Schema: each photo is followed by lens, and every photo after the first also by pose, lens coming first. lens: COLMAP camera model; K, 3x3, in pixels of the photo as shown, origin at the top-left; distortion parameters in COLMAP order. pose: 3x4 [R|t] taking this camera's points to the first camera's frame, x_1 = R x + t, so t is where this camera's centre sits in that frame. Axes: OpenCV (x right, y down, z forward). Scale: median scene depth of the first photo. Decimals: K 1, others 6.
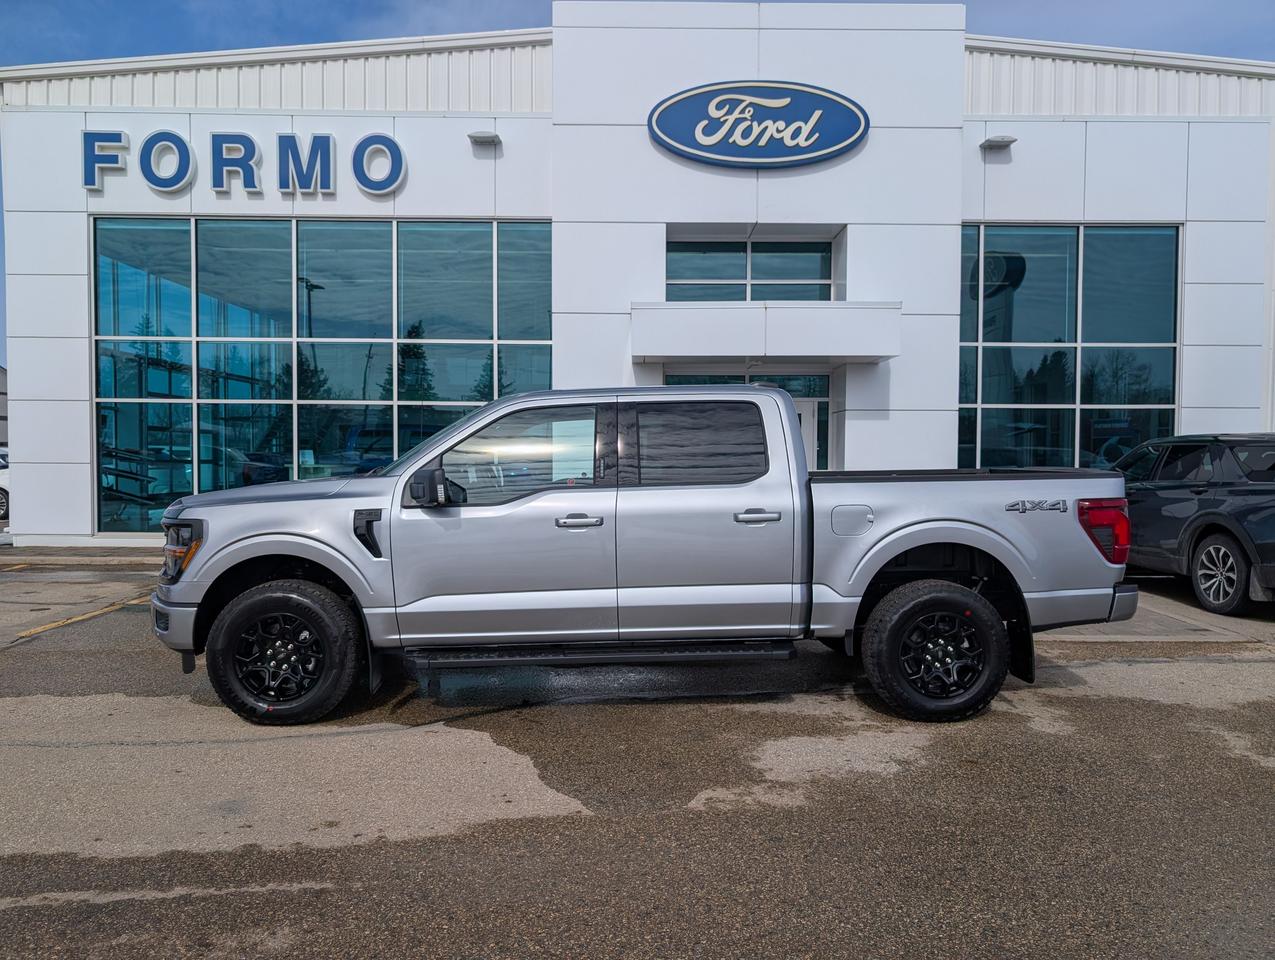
lens RADIAL K [[883.3, 0, 637.5], [0, 883.3, 480.0], [0, 0, 1]] dist [0.004153, 0.002000]
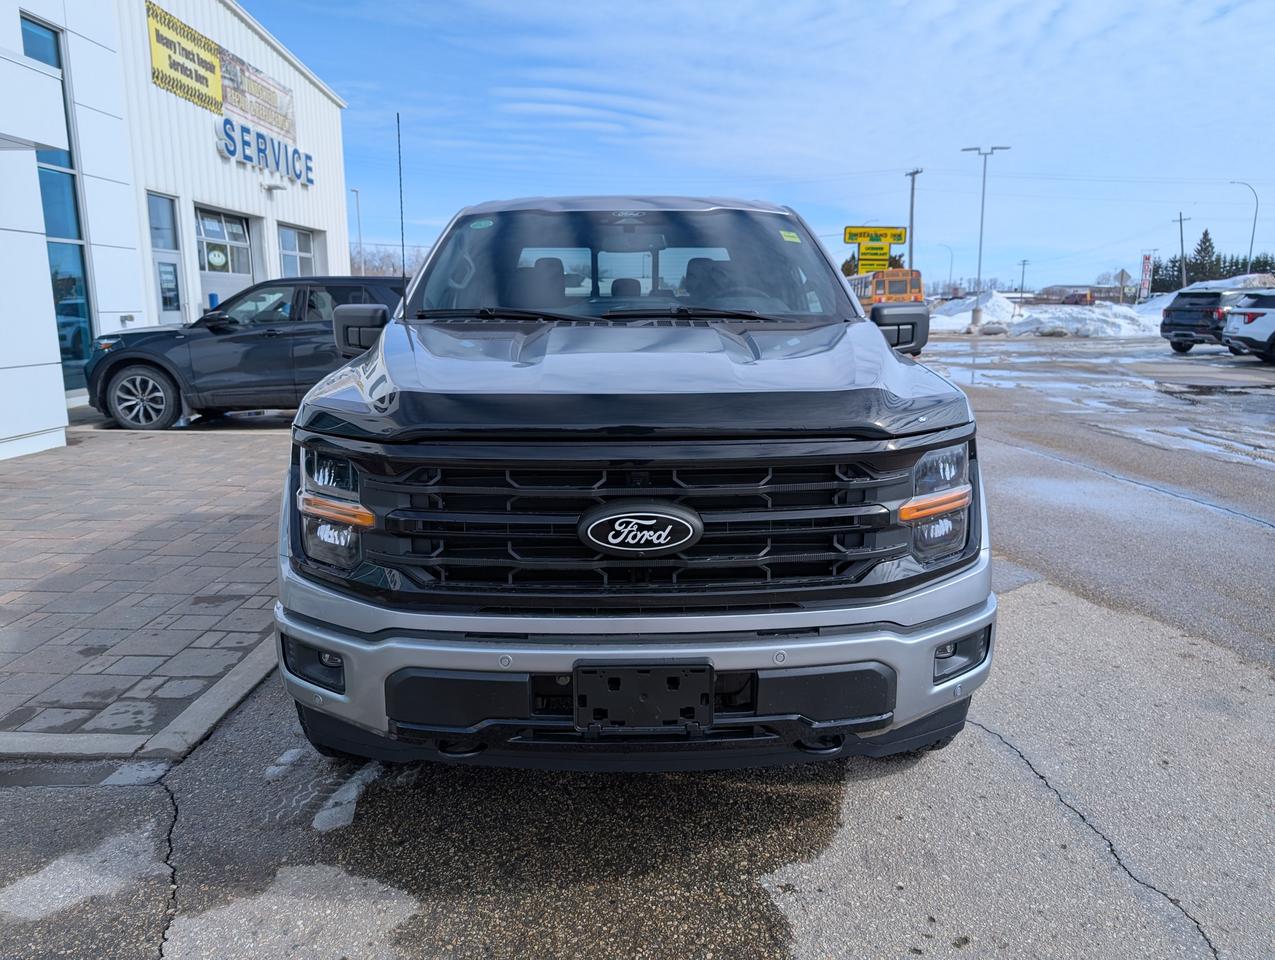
lens RADIAL K [[910.8, 0, 642.0], [0, 910.8, 473.9], [0, 0, 1]] dist [-0.000121, 0.001277]
pose [[0.036126, -0.188308, 0.981445, -1.018823], [0.029646, 0.981856, 0.187295, -0.021917], [-0.998907, 0.022329, 0.041053, 1.186552]]
